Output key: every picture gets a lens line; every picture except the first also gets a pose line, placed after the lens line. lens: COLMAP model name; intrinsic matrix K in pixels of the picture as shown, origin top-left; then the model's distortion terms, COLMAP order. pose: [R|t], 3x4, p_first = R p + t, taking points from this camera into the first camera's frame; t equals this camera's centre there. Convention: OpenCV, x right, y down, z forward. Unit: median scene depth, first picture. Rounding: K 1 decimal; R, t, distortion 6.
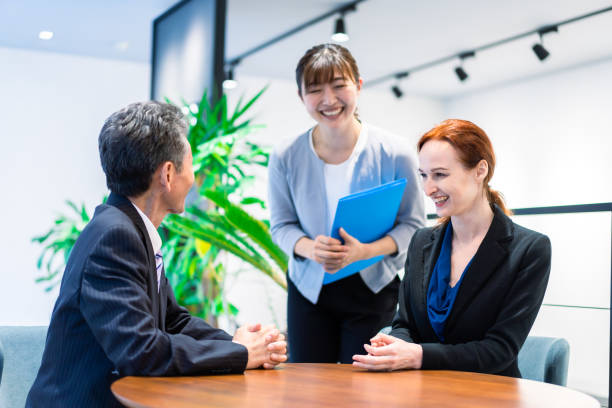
lens RADIAL K [[1006.3, 0, 306.0], [0, 1006.3, 204.0], [0, 0, 1]] dist [0.017155, -0.049913]
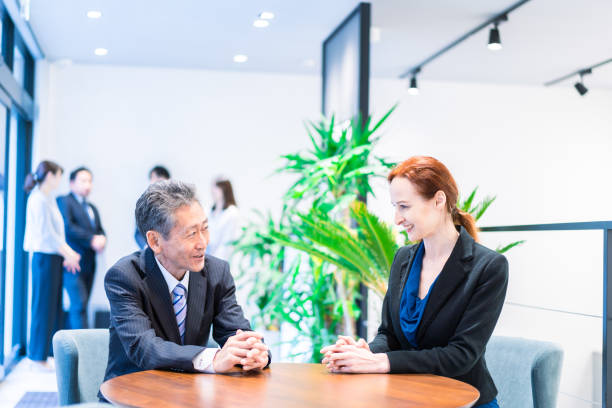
lens RADIAL K [[1006.3, 0, 306.0], [0, 1006.3, 204.0], [0, 0, 1]] dist [0.017155, -0.049913]
pose [[0.962982, -0.026215, -0.268288, 0.206693], [0.029493, 0.999531, 0.008195, -0.027583], [0.267947, -0.015804, 0.963304, -0.105528]]
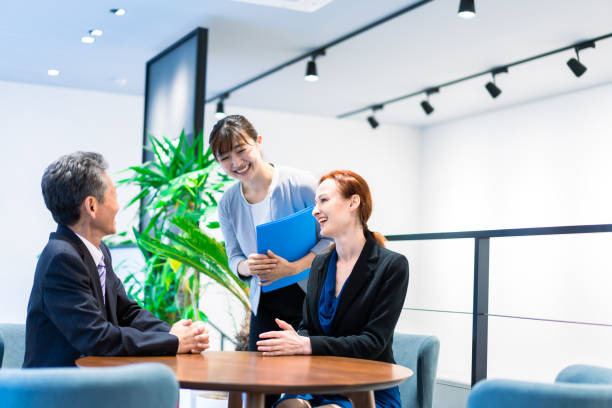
lens RADIAL K [[1006.3, 0, 306.0], [0, 1006.3, 204.0], [0, 0, 1]] dist [0.017155, -0.049913]
pose [[0.999882, 0.003369, -0.014969, 0.076419], [-0.003609, 0.999865, -0.016030, -0.010319], [0.014913, 0.016082, 0.999759, -0.213126]]
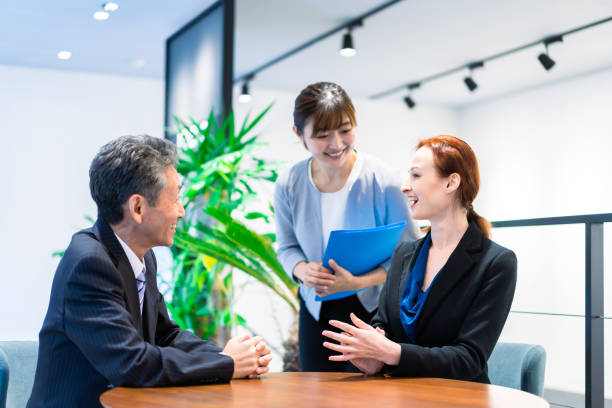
lens RADIAL K [[1006.3, 0, 306.0], [0, 1006.3, 204.0], [0, 0, 1]] dist [0.017155, -0.049913]
pose [[0.999410, -0.017973, -0.029261, 0.031407], [0.017780, 0.999819, -0.006827, -0.007840], [0.029378, 0.006302, 0.999548, -0.042466]]
